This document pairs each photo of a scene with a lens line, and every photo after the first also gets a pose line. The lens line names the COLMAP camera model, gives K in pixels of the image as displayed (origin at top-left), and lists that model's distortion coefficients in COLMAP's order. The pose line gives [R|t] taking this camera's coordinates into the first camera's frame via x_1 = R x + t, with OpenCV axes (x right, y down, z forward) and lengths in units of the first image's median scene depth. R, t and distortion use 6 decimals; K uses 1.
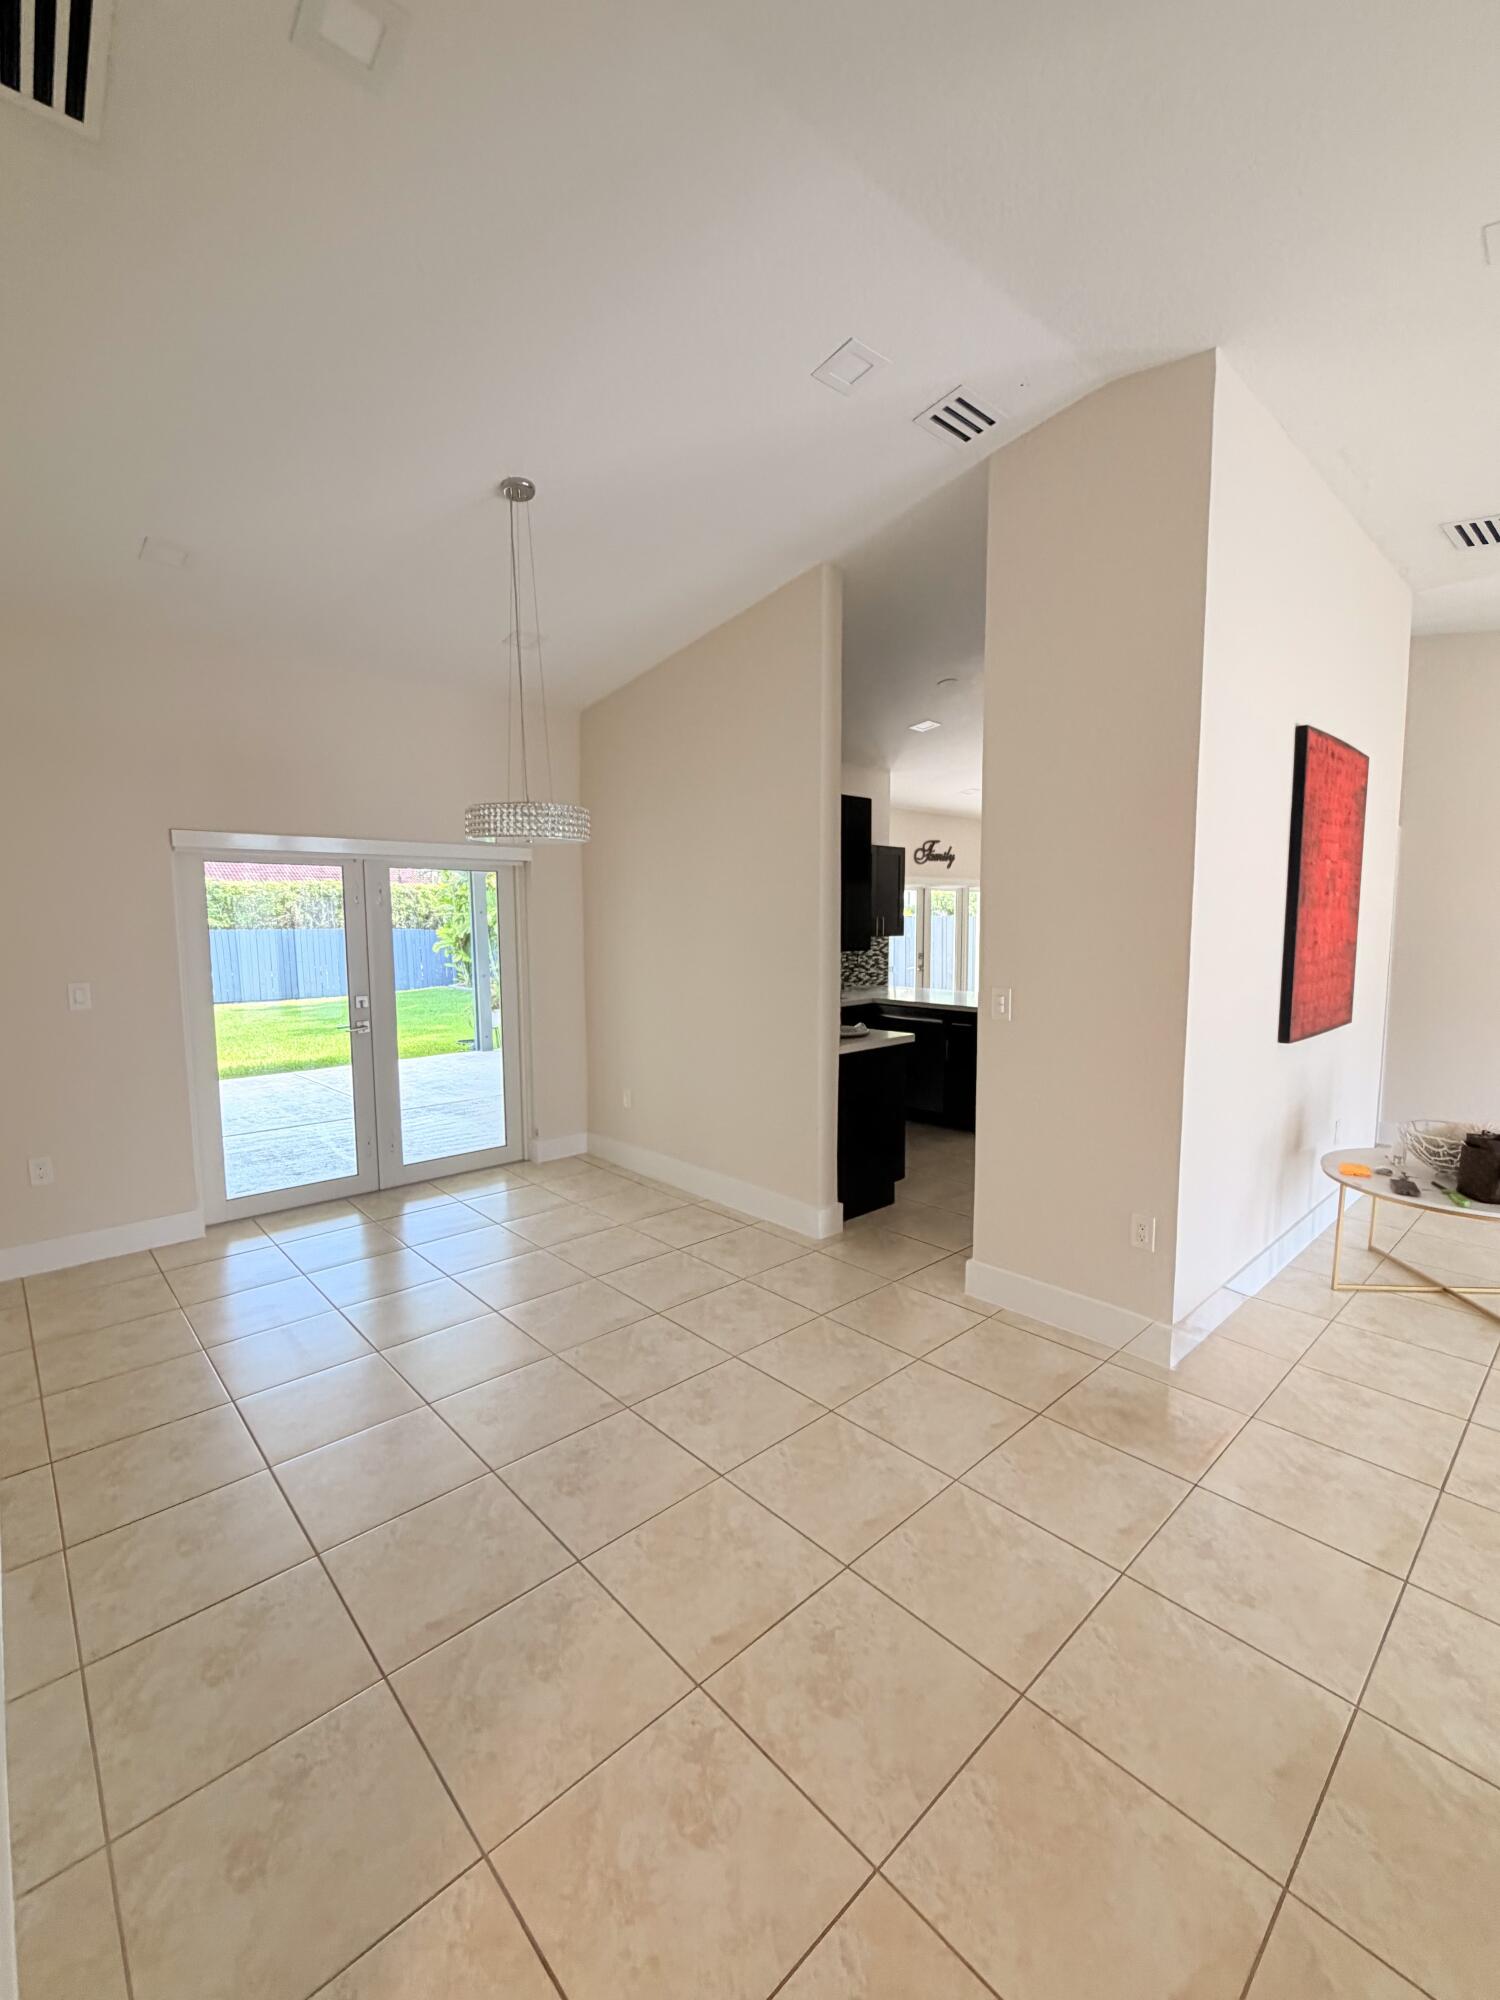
lens RADIAL K [[817.0, 0, 751.7], [0, 817.0, 997.8], [0, 0, 1]] dist [-0.002042, -0.000835]
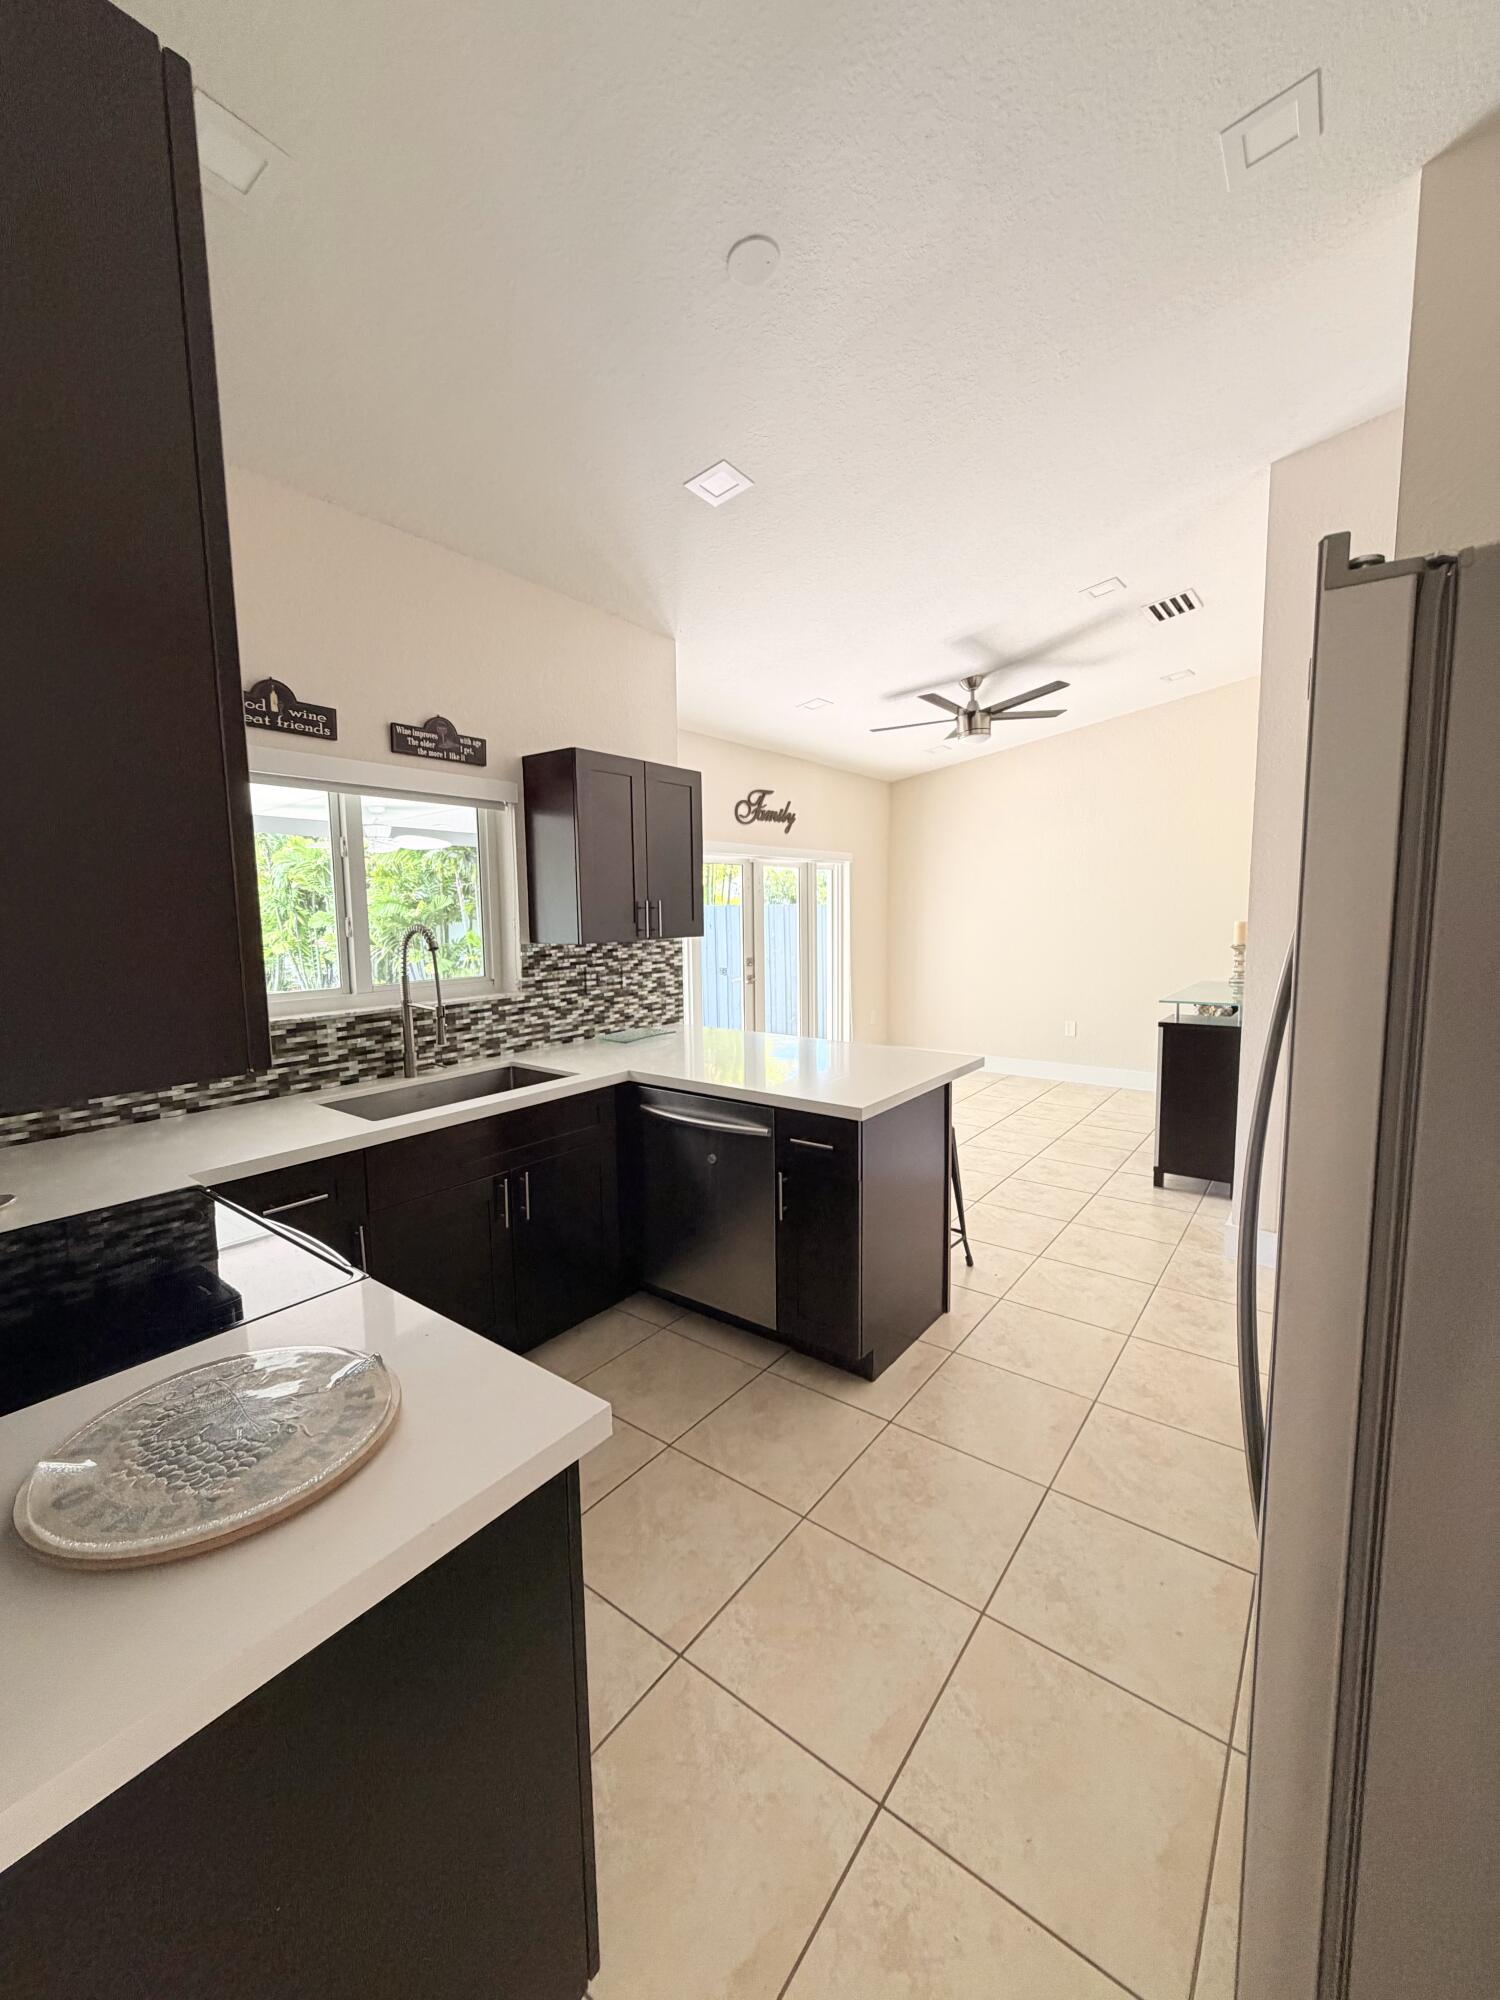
lens RADIAL K [[817.0, 0, 747.0], [0, 817.0, 1002.8], [0, 0, 1]] dist [-0.002042, -0.000835]
pose [[0.984922, -0.013629, 0.172463, 0.093107], [0.010442, 0.999758, 0.019376, -0.033227], [-0.172685, -0.017283, 0.984825, 0.349764]]
